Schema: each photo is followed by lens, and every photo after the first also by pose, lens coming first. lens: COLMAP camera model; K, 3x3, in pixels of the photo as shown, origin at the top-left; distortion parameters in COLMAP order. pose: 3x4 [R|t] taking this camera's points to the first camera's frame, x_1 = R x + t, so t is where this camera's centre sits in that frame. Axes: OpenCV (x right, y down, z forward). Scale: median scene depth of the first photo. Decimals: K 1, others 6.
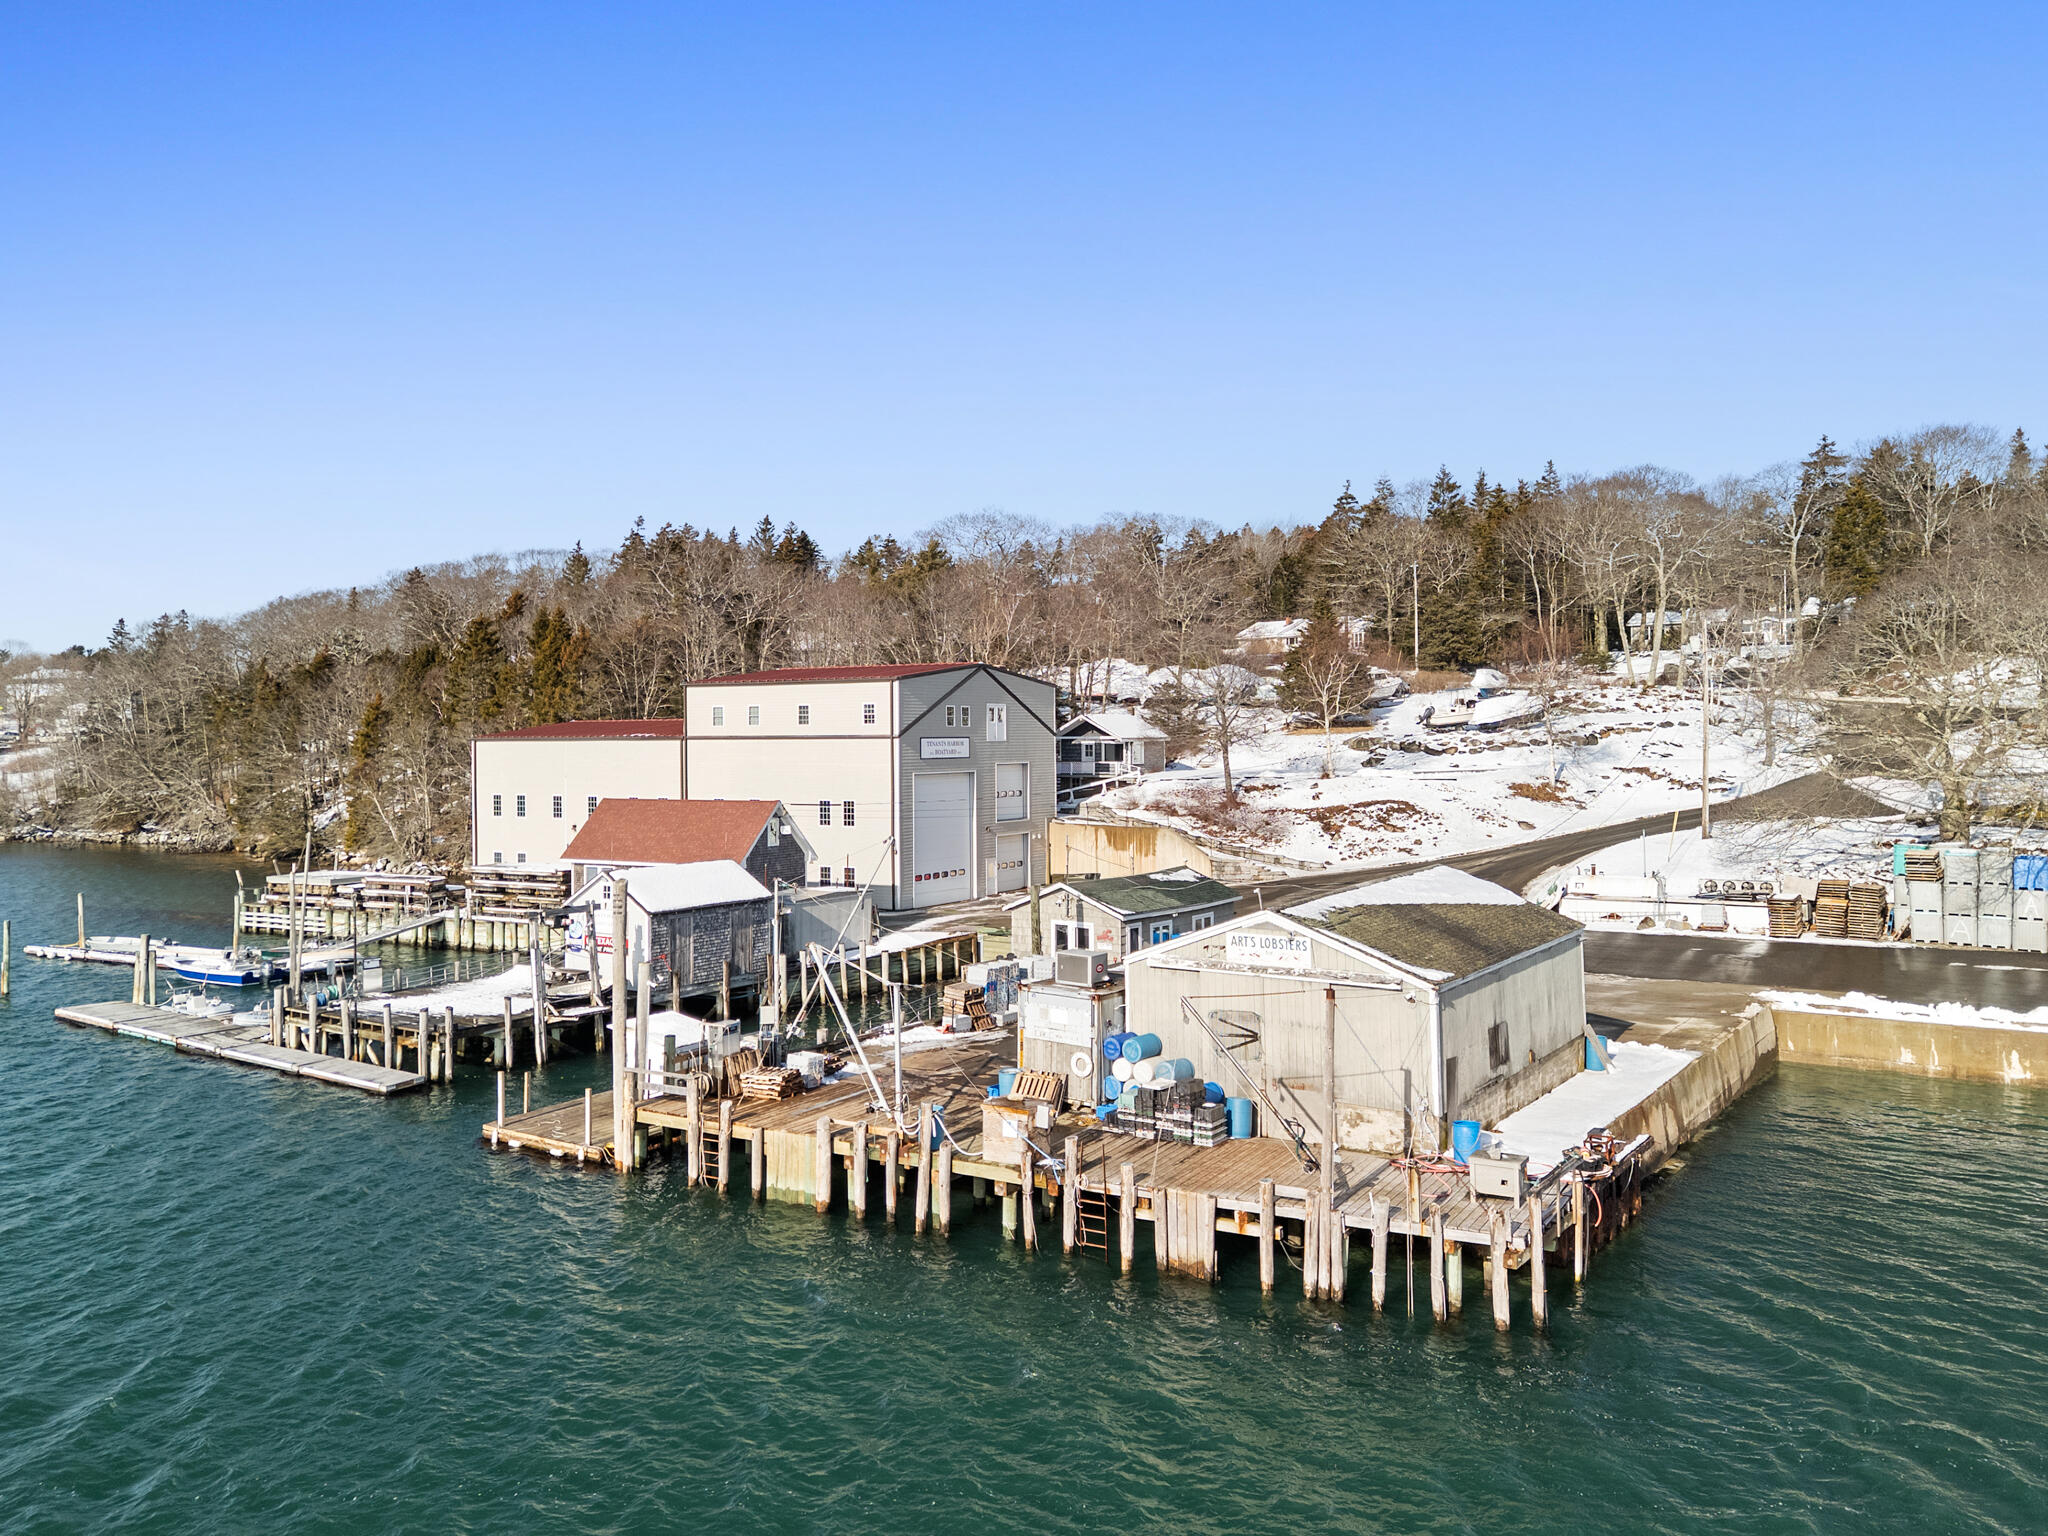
lens RADIAL K [[1464.9, 0, 1058.3], [0, 1464.9, 700.2], [0, 0, 1]] dist [0.097089, -0.121603]
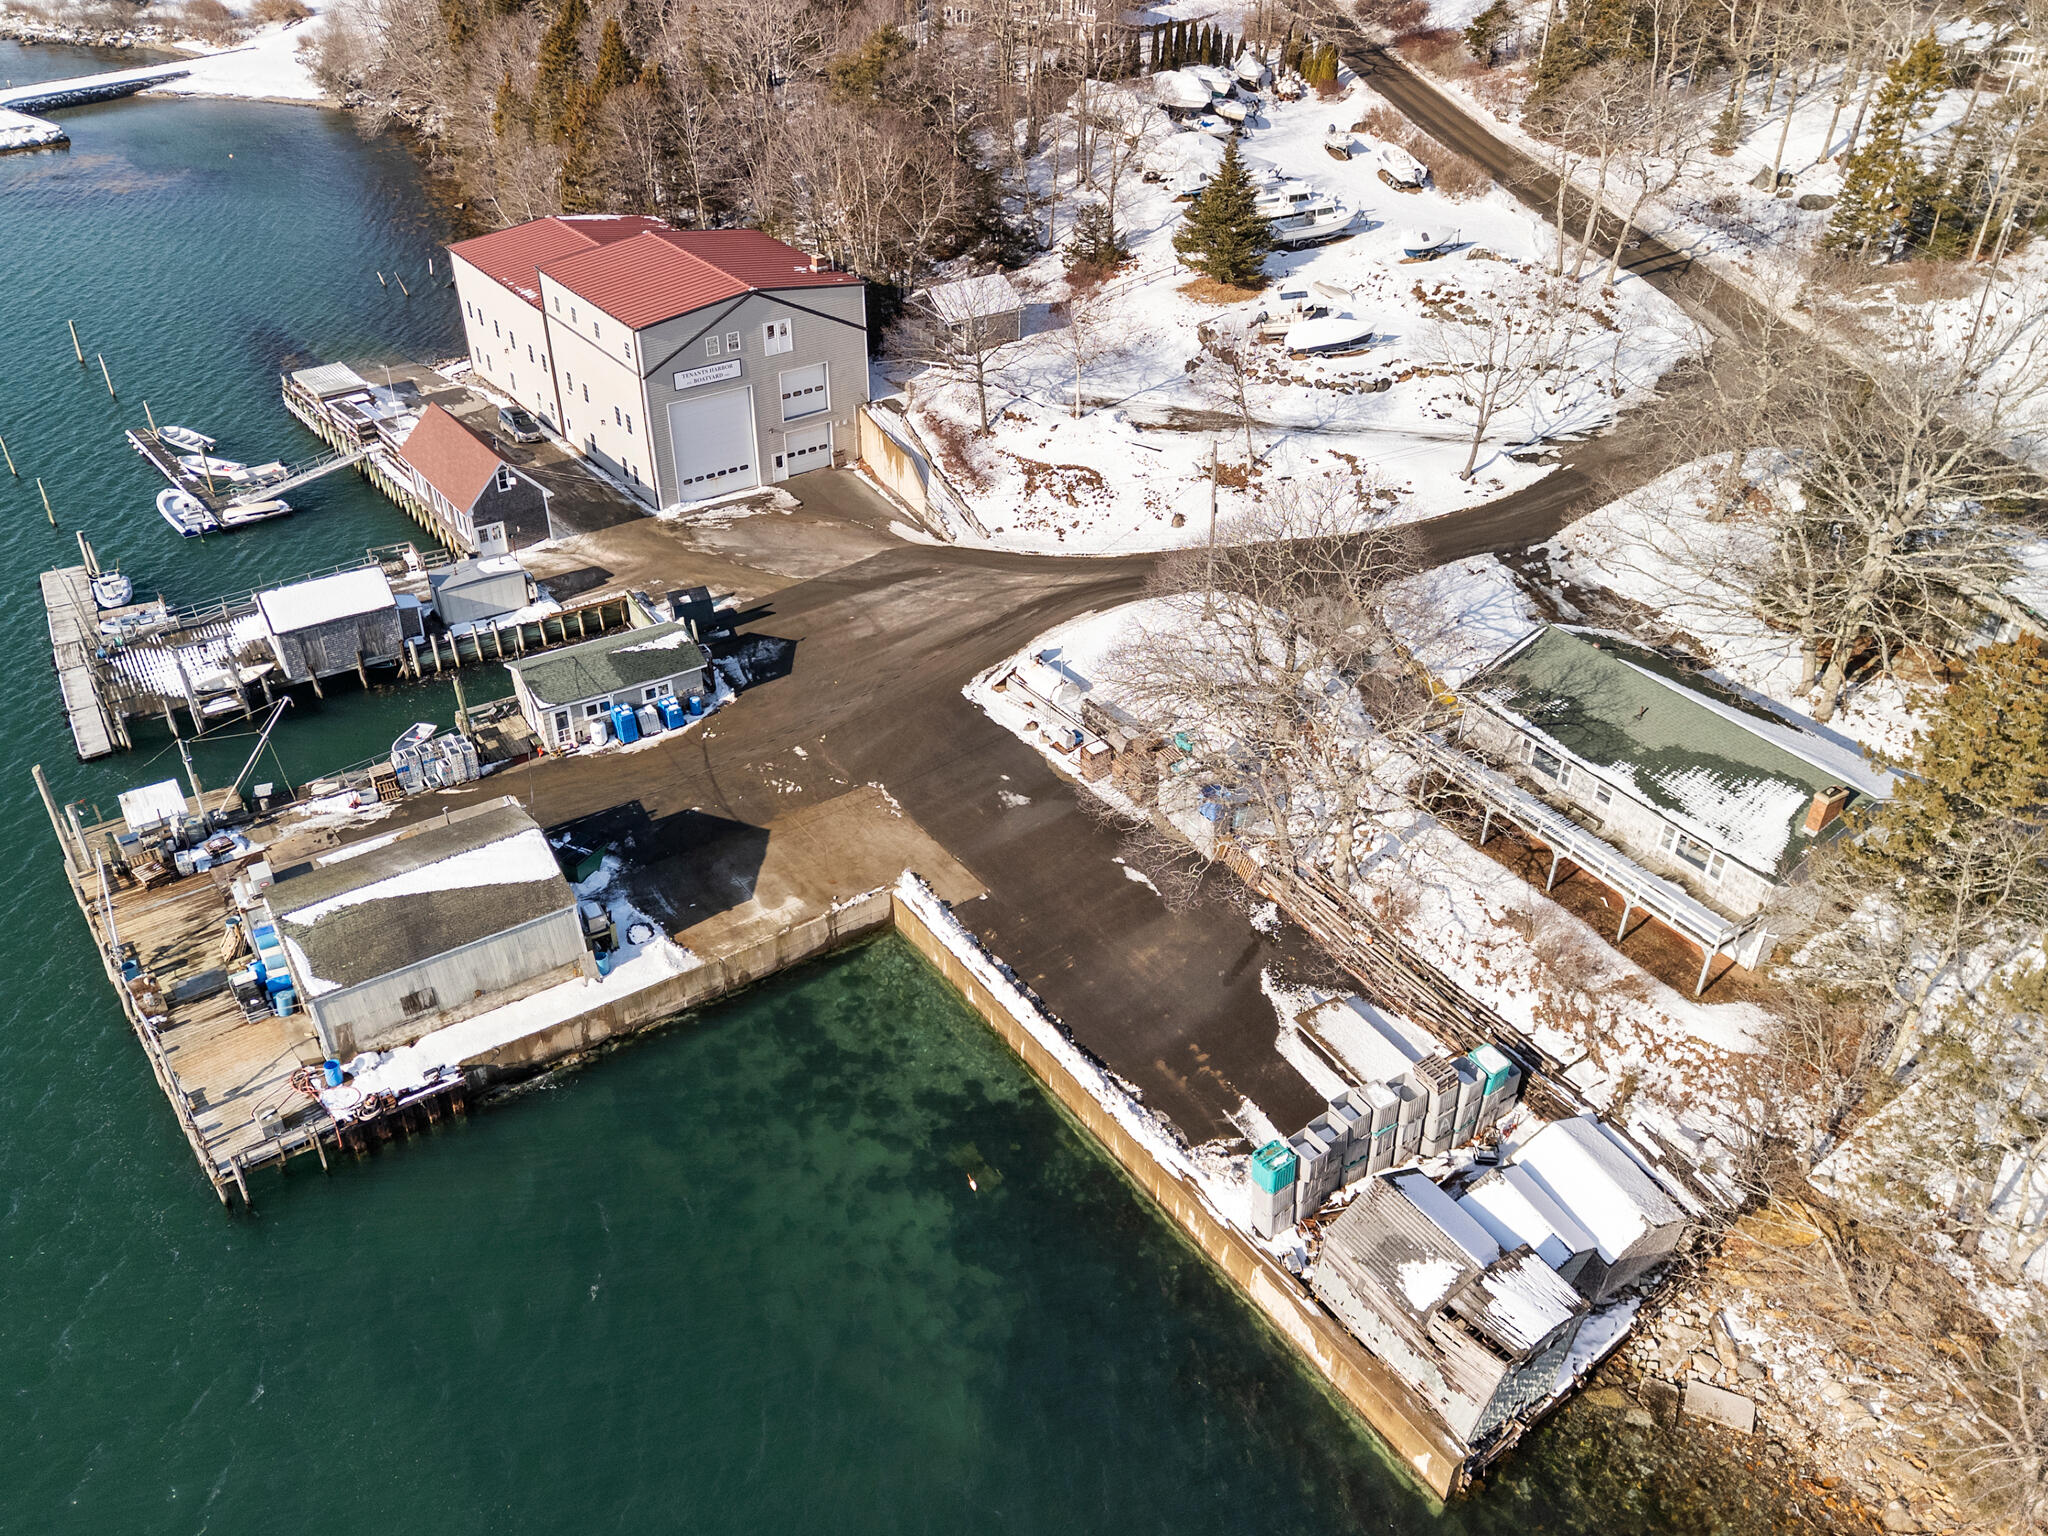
lens RADIAL K [[1464.9, 0, 1058.3], [0, 1464.9, 700.2], [0, 0, 1]] dist [0.097089, -0.121603]
pose [[0.940362, 0.206044, -0.270675, 0.552032], [-0.024226, 0.834236, 0.550876, -0.402176], [0.339311, -0.511465, 0.789475, 0.036867]]
